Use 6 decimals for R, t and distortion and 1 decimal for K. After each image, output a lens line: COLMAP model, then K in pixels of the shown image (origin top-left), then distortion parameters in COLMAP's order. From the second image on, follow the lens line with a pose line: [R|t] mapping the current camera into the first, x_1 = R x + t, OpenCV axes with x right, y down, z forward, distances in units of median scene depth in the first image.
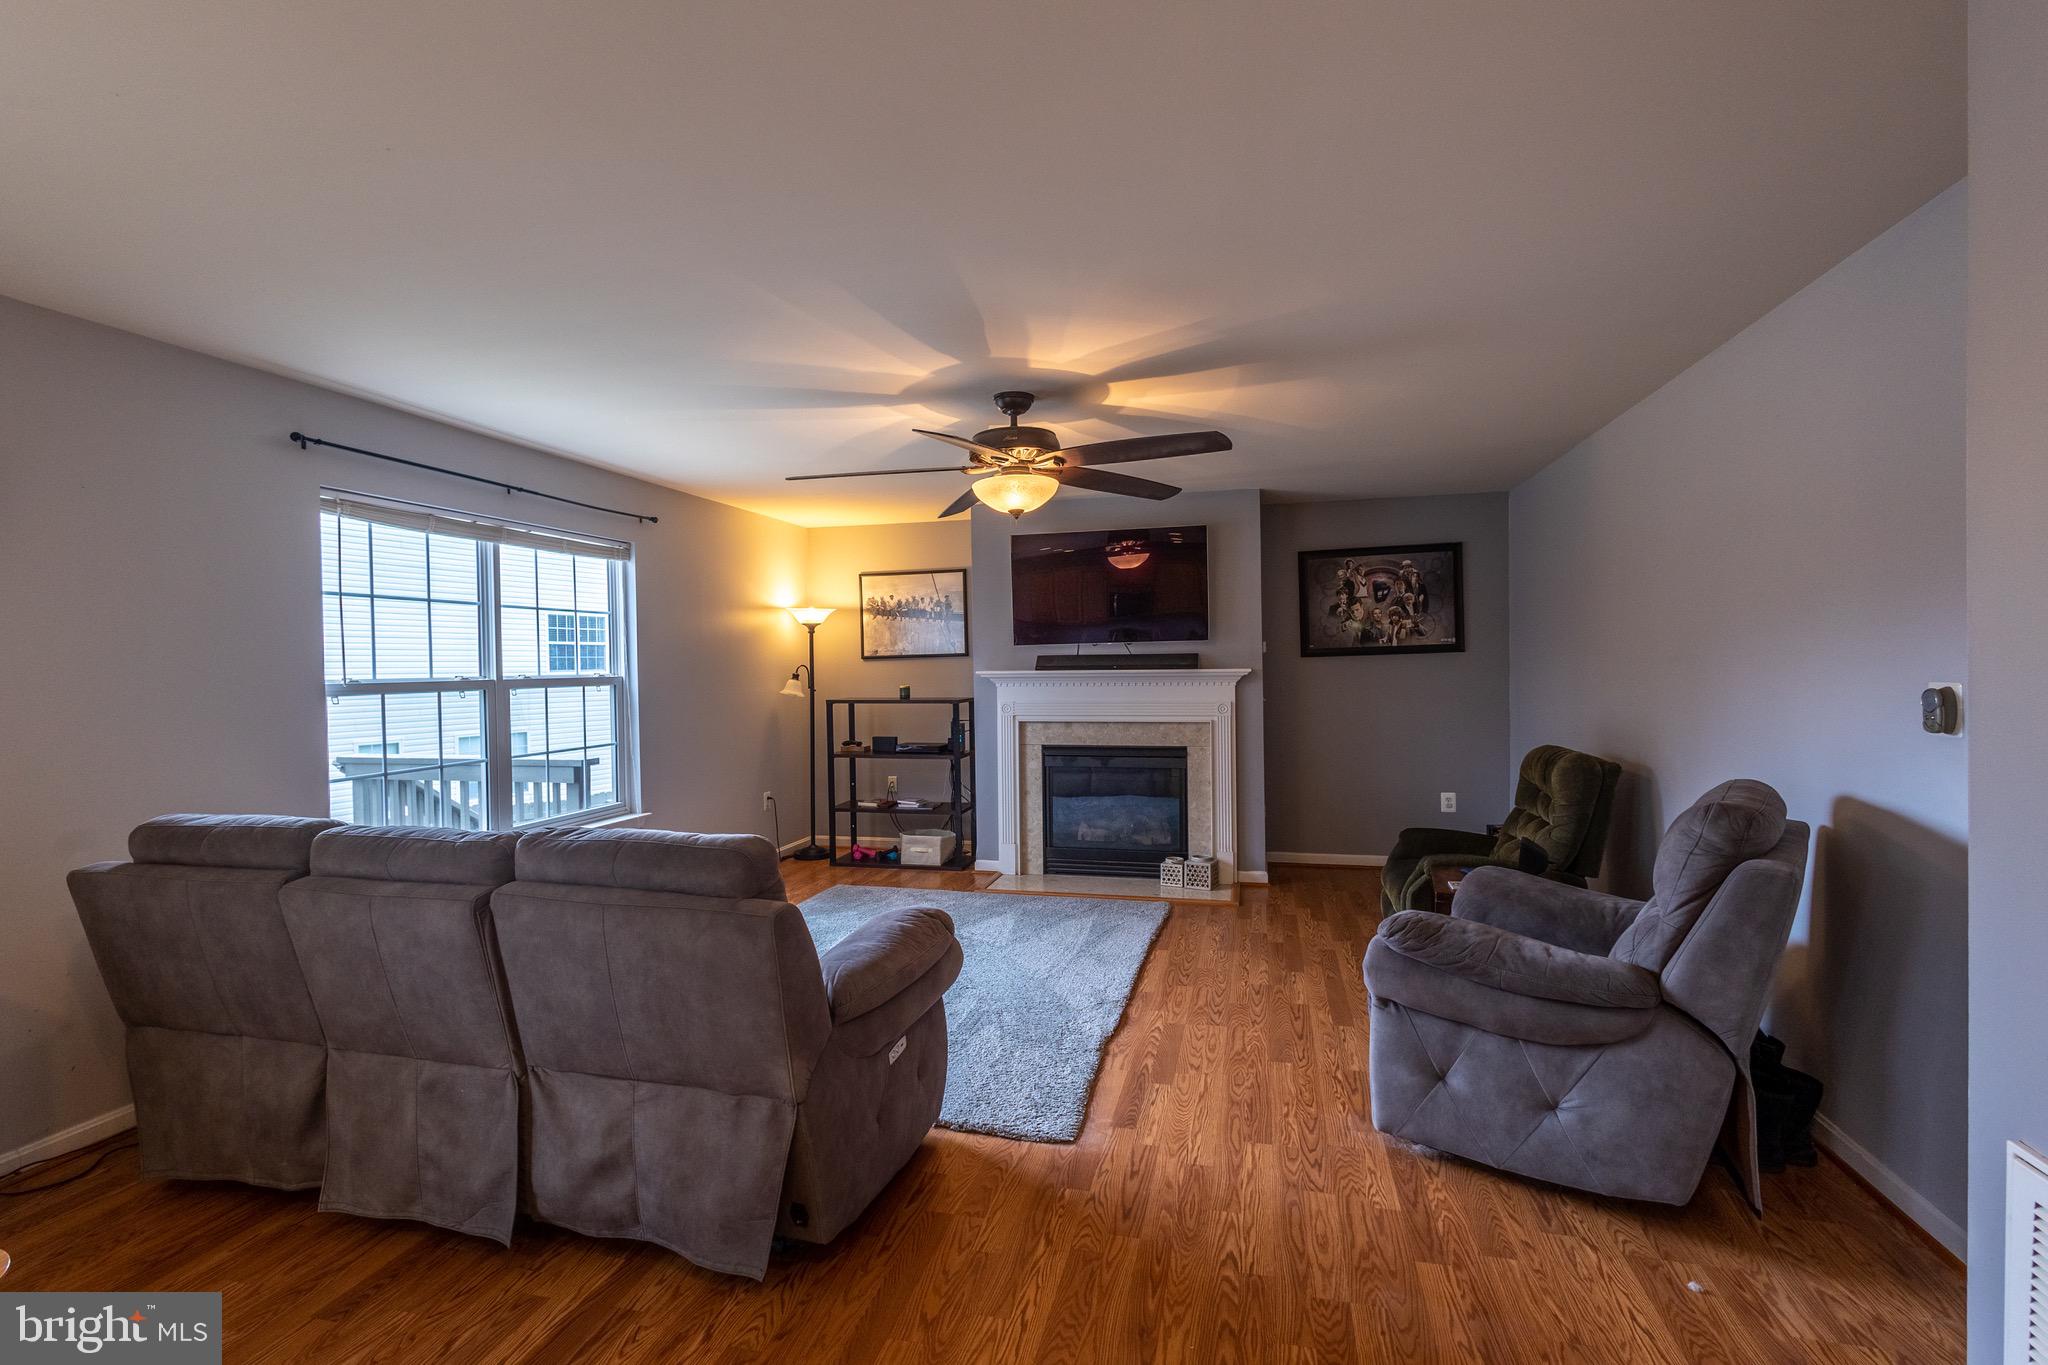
lens RADIAL K [[948.0, 0, 1020.2], [0, 948.0, 671.4], [0, 0, 1]] dist [0.011494, 0.000393]
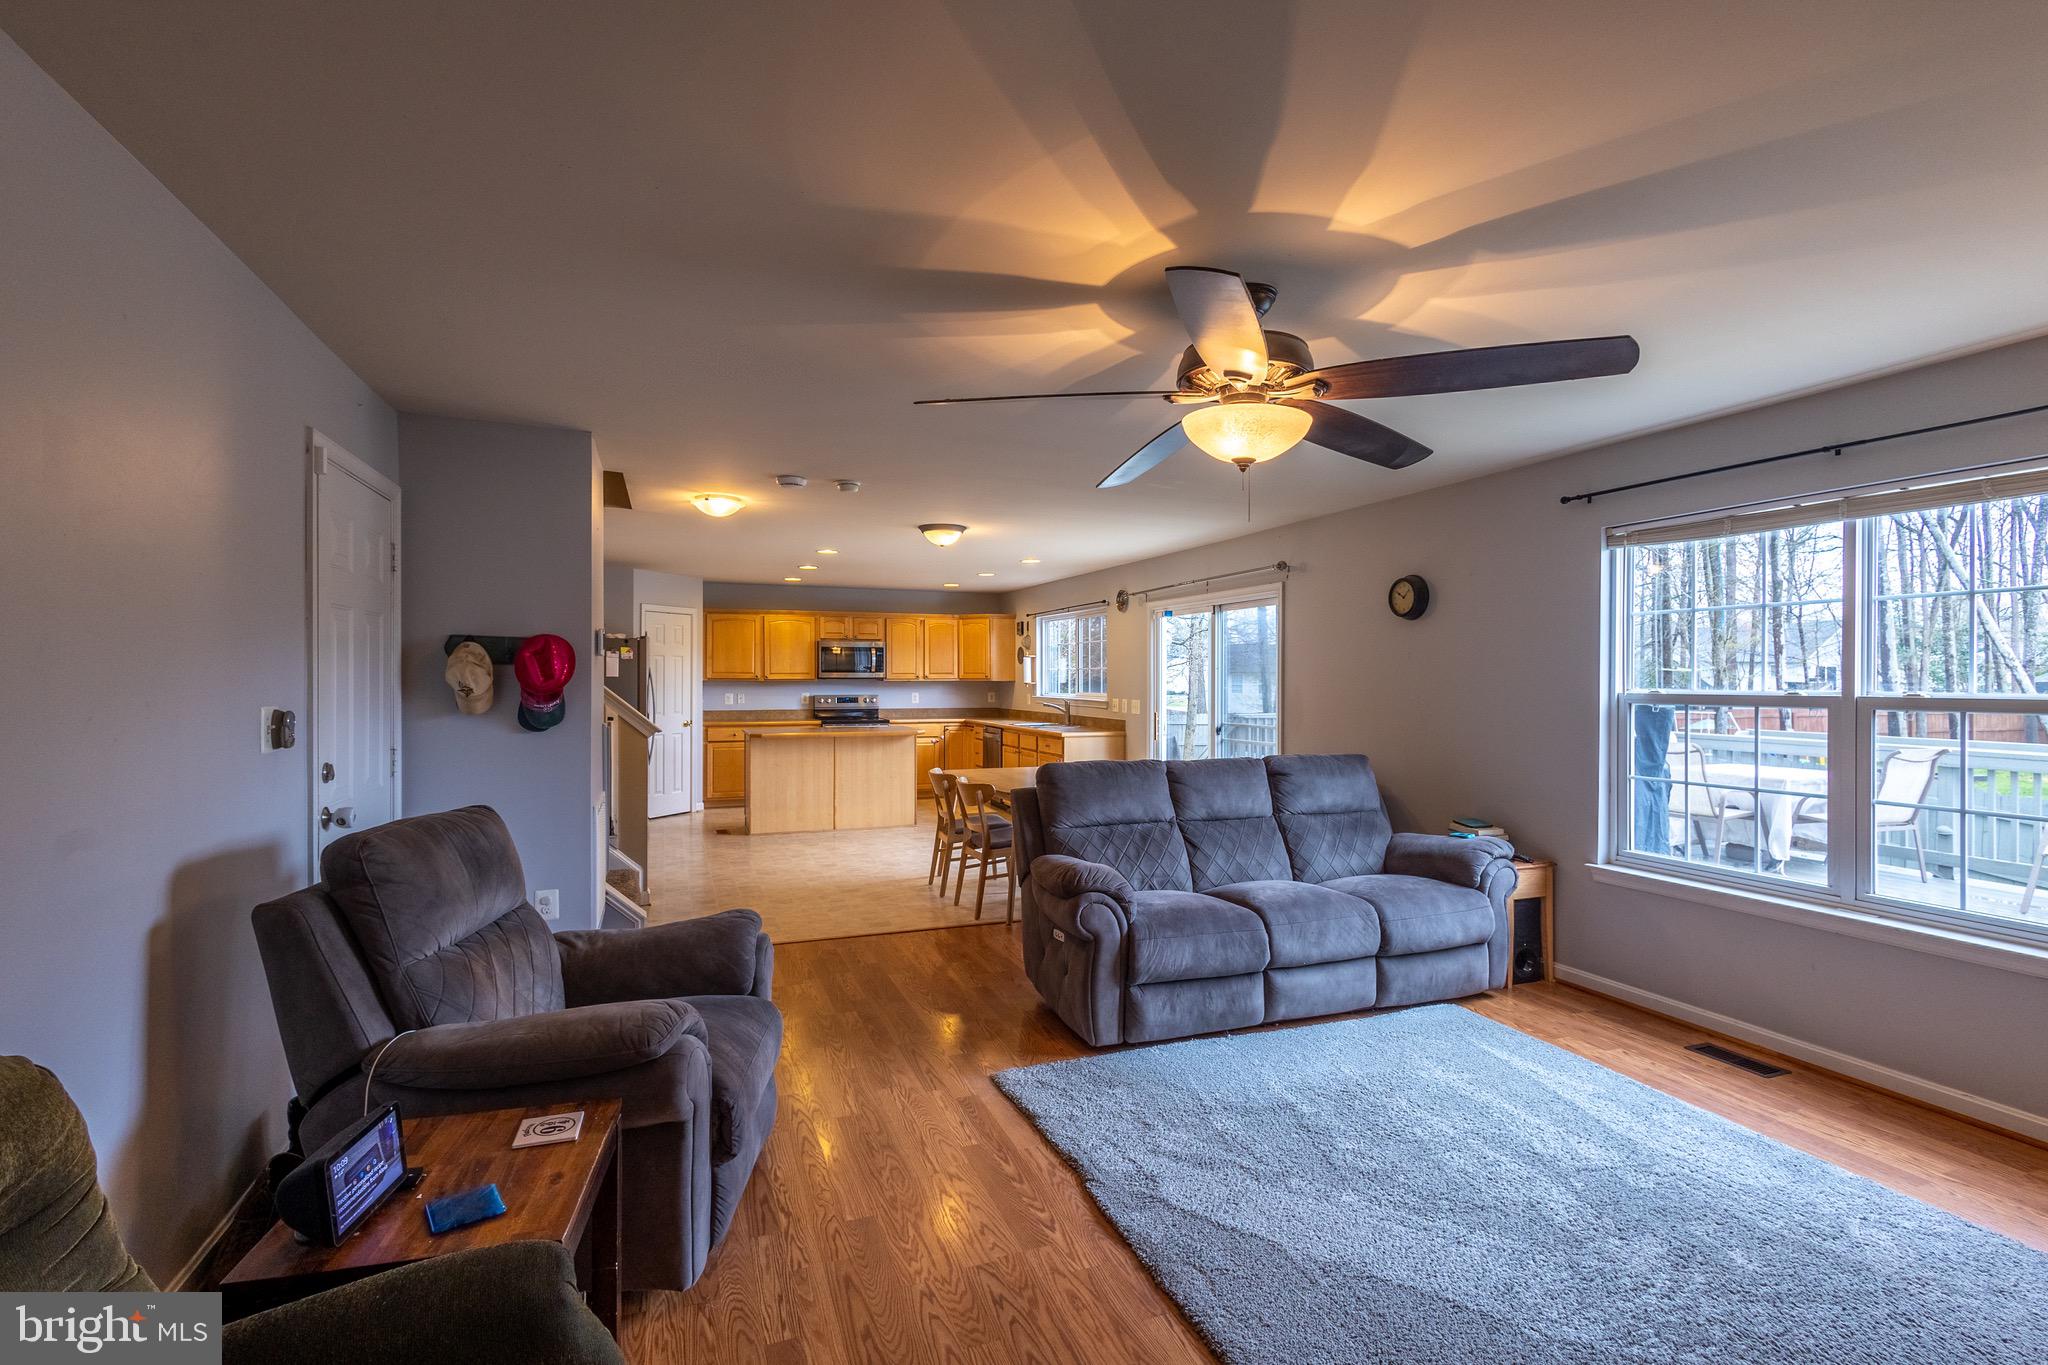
lens RADIAL K [[948.0, 0, 1031.2], [0, 948.0, 686.9], [0, 0, 1]] dist [0.011494, 0.000393]
pose [[-0.815937, 0.014330, -0.577963, 0.317974], [0.001848, 0.999752, 0.022178, -0.013334], [0.578138, 0.017028, -0.815761, 0.903112]]
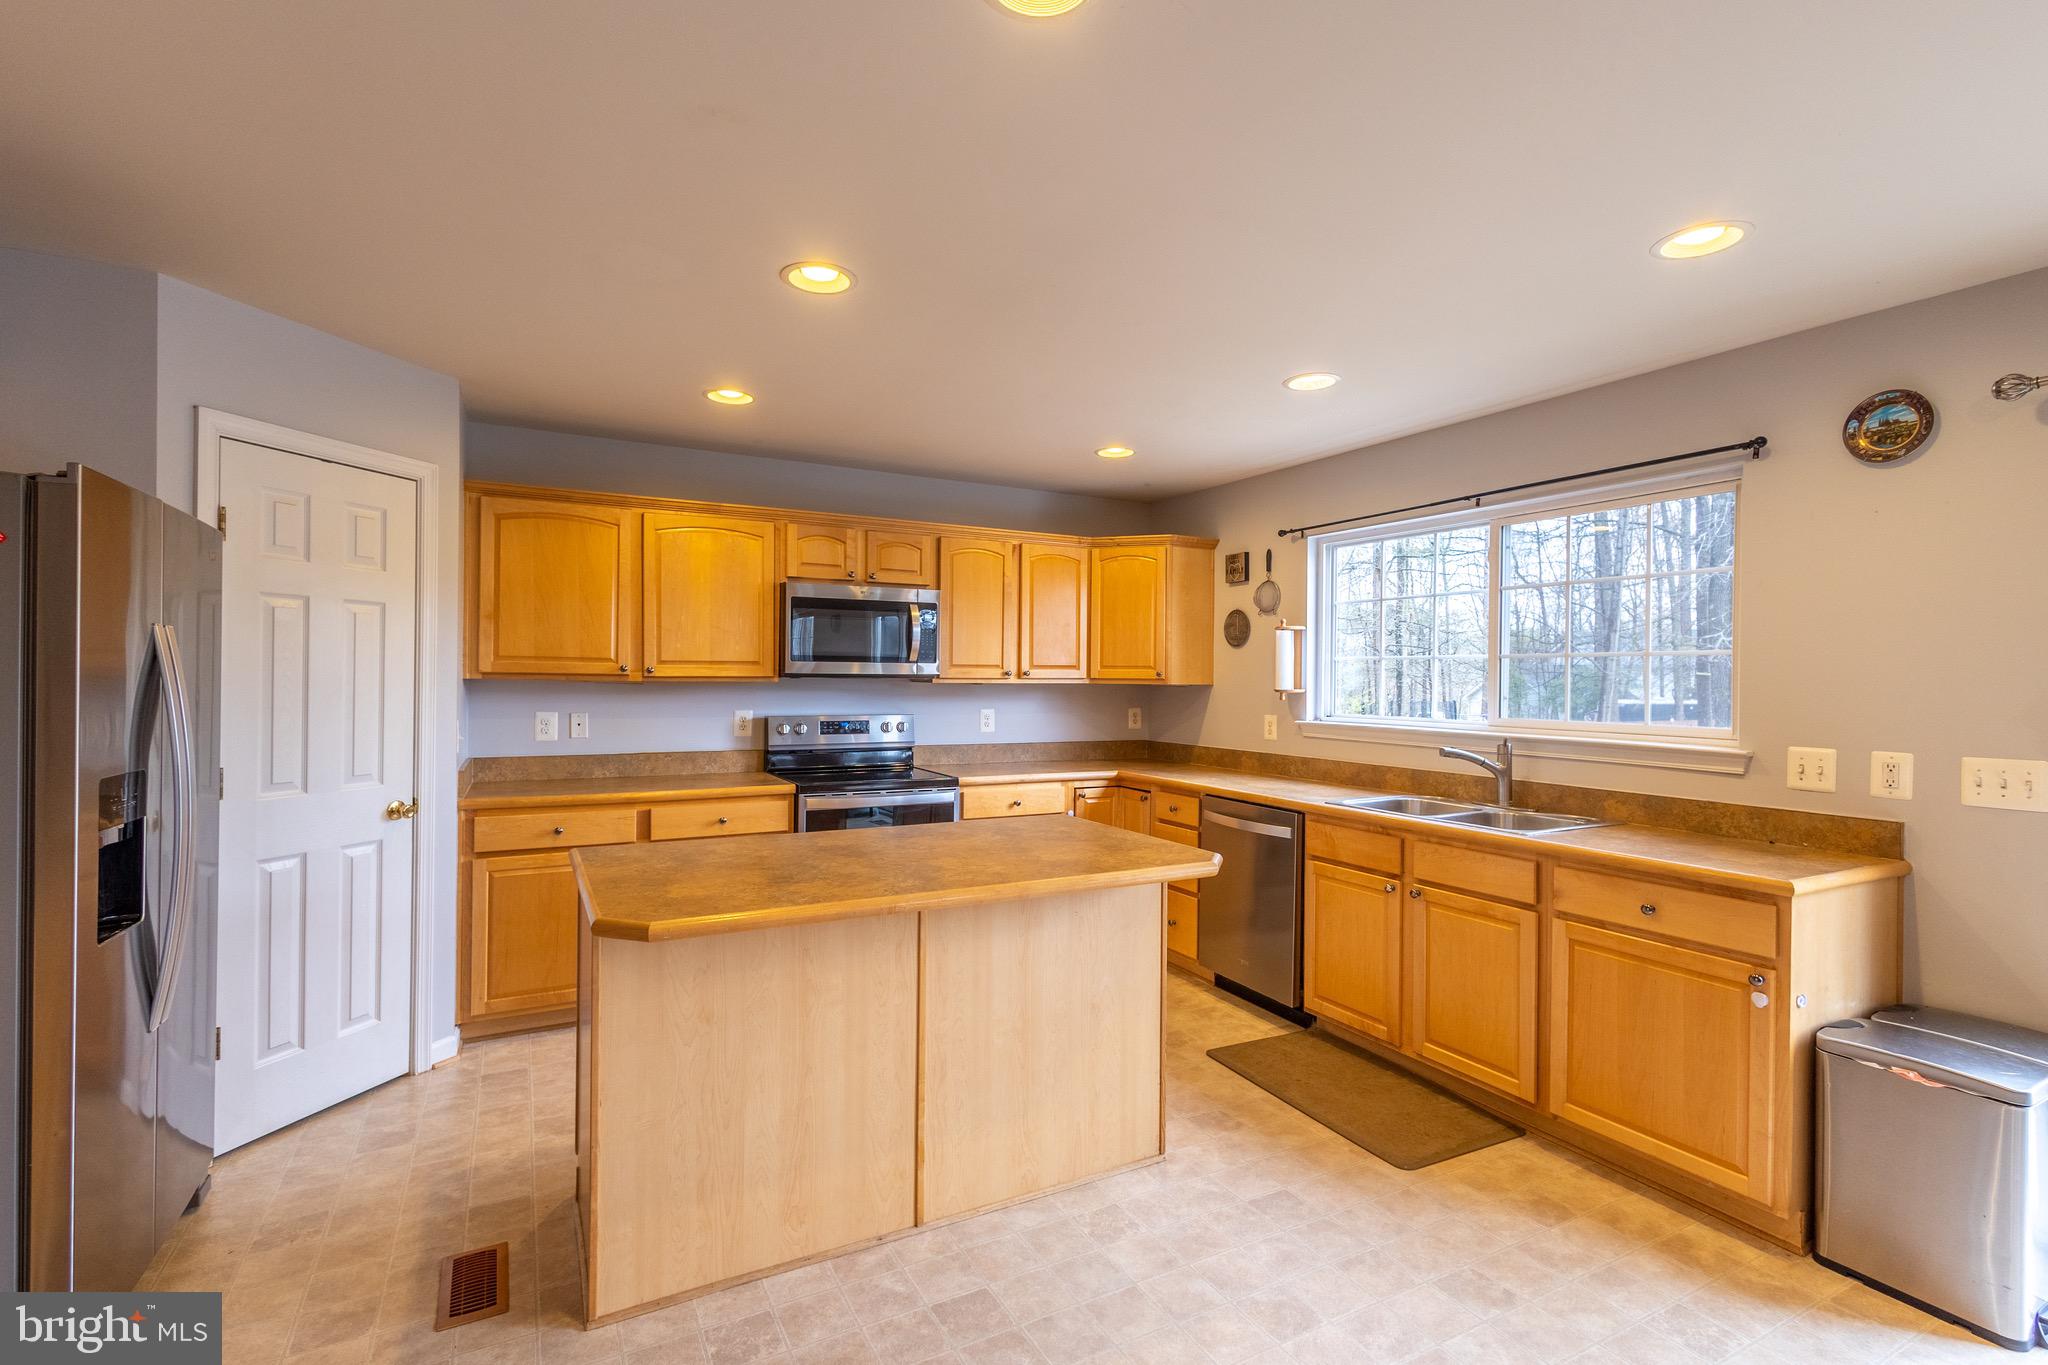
lens RADIAL K [[948.0, 0, 1021.8], [0, 948.0, 686.7], [0, 0, 1]] dist [0.011494, 0.000393]
pose [[-0.740464, 0.007615, -0.672053, 0.220033], [-0.007832, 0.999770, 0.019957, -0.009025], [0.672051, 0.020041, -0.740234, 0.619146]]
